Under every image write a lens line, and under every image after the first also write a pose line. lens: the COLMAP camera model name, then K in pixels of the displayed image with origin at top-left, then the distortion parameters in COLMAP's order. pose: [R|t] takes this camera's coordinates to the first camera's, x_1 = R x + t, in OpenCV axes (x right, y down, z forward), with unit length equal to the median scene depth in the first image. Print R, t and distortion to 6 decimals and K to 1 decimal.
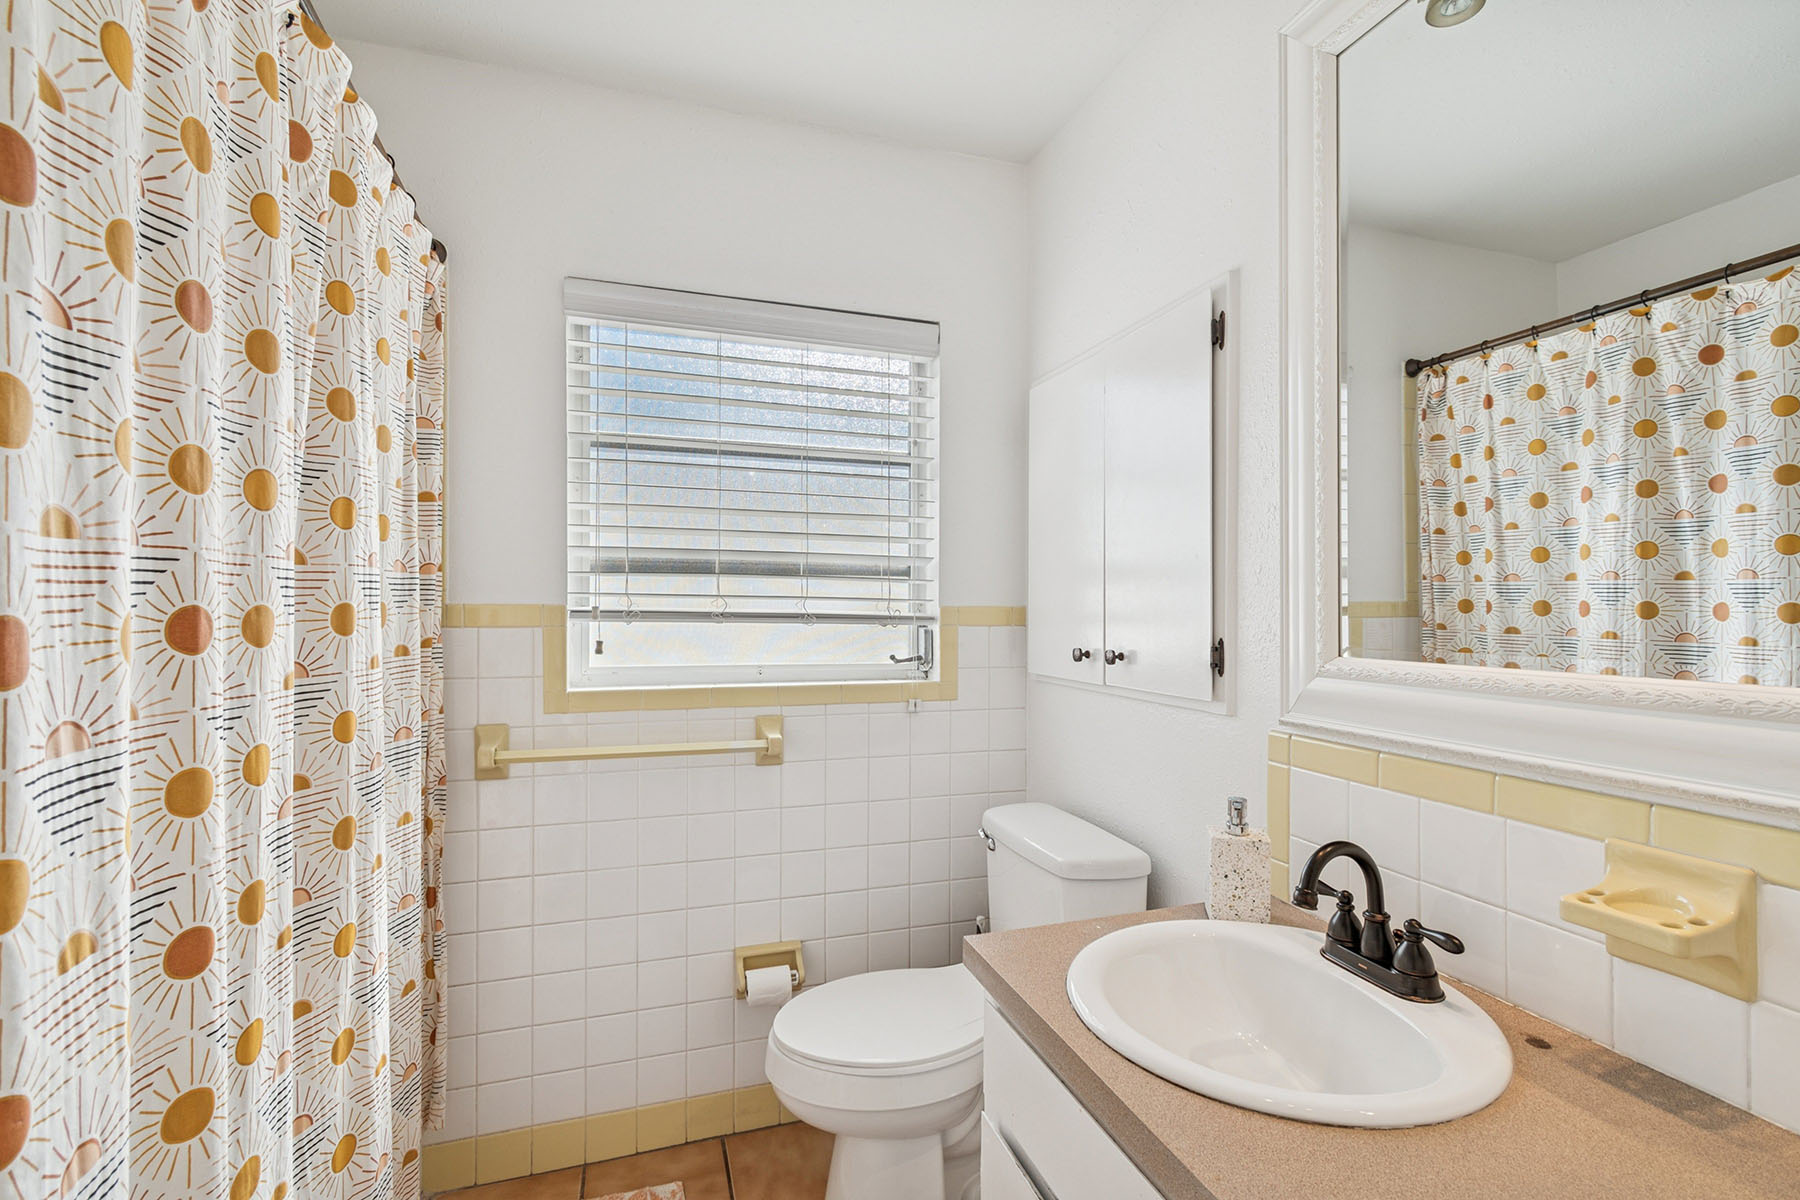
lens RADIAL K [[806.0, 0, 896.5], [0, 806.0, 609.3], [0, 0, 1]] dist [0.000230, -0.000133]
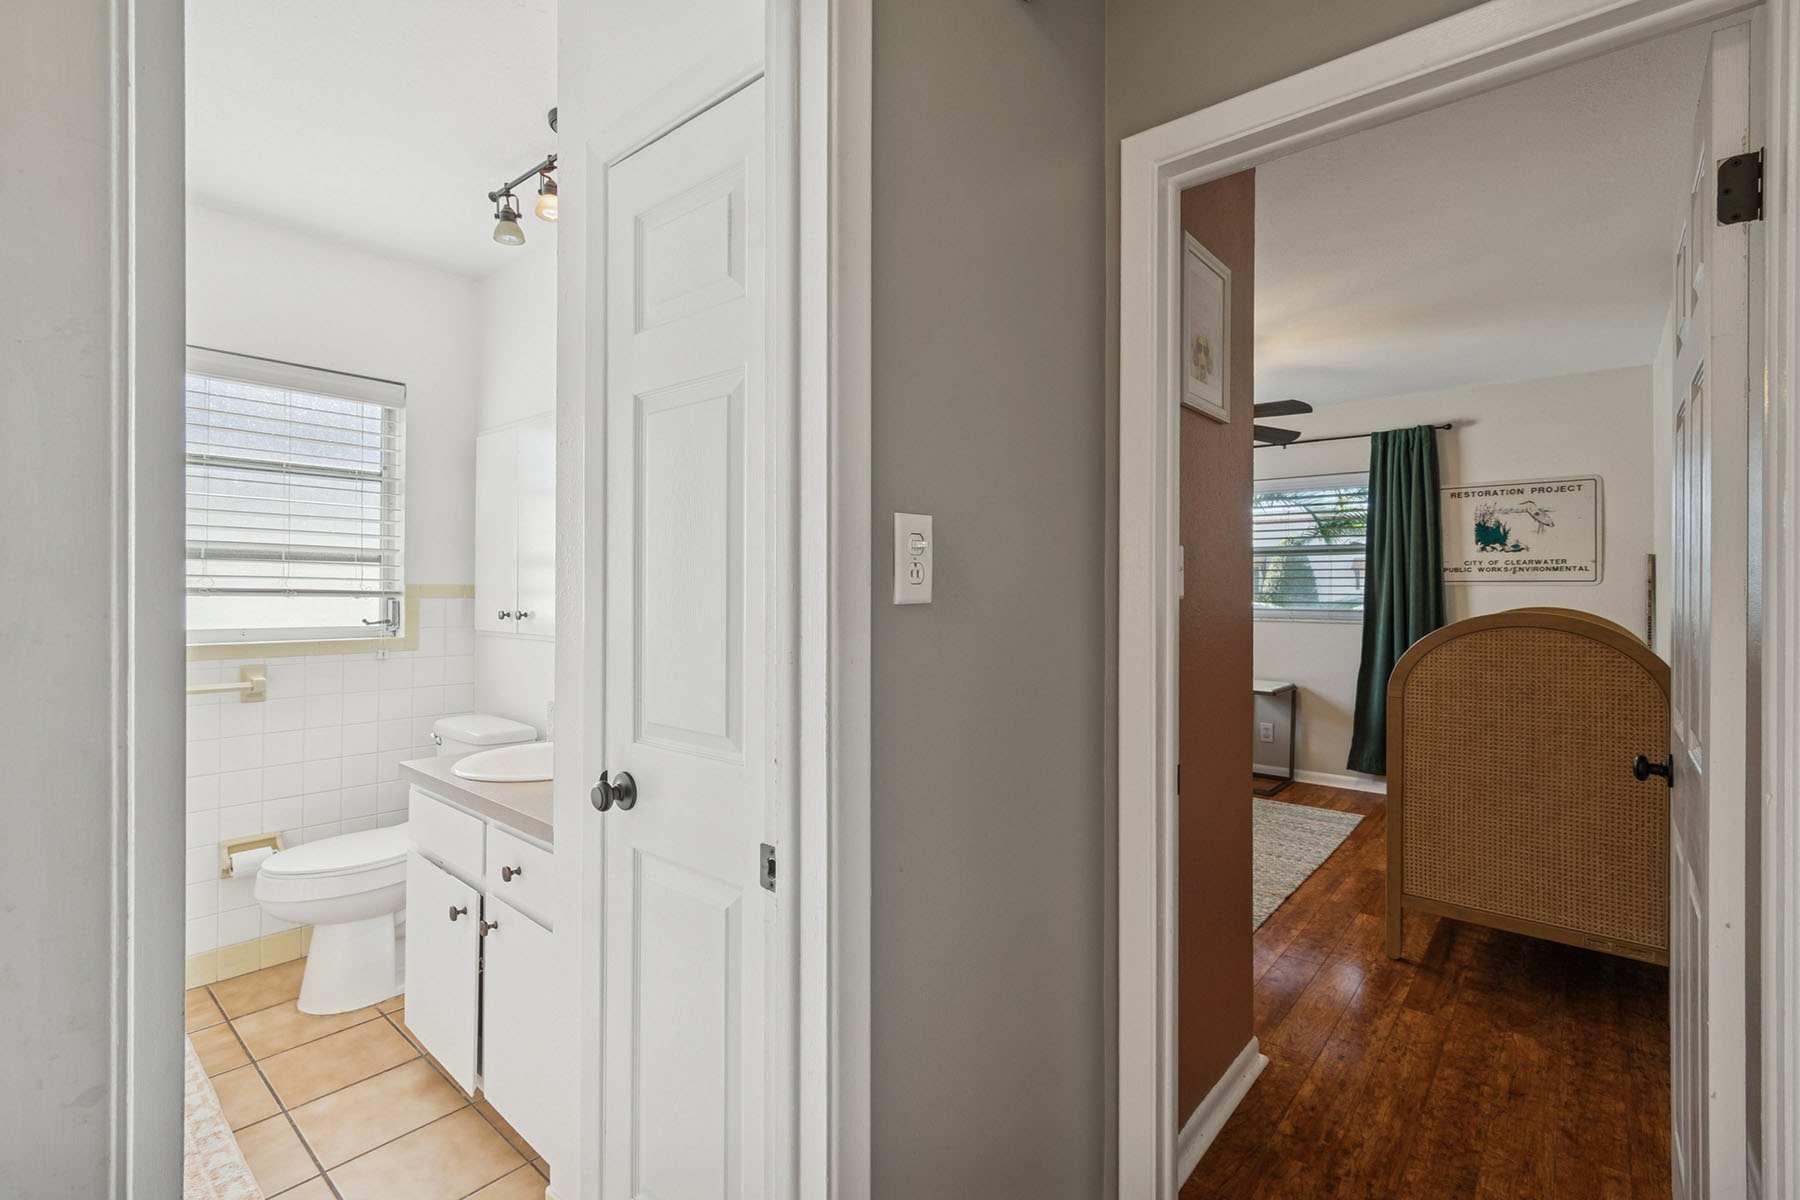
lens RADIAL K [[812.7, 0, 896.9], [0, 812.7, 589.7], [0, 0, 1]] dist [0.002769, 0.000340]
pose [[0.855950, 0.003685, 0.517045, 0.054884], [-0.001633, 0.999989, -0.004423, 0.010682], [-0.517056, 0.002941, 0.855947, -0.676138]]
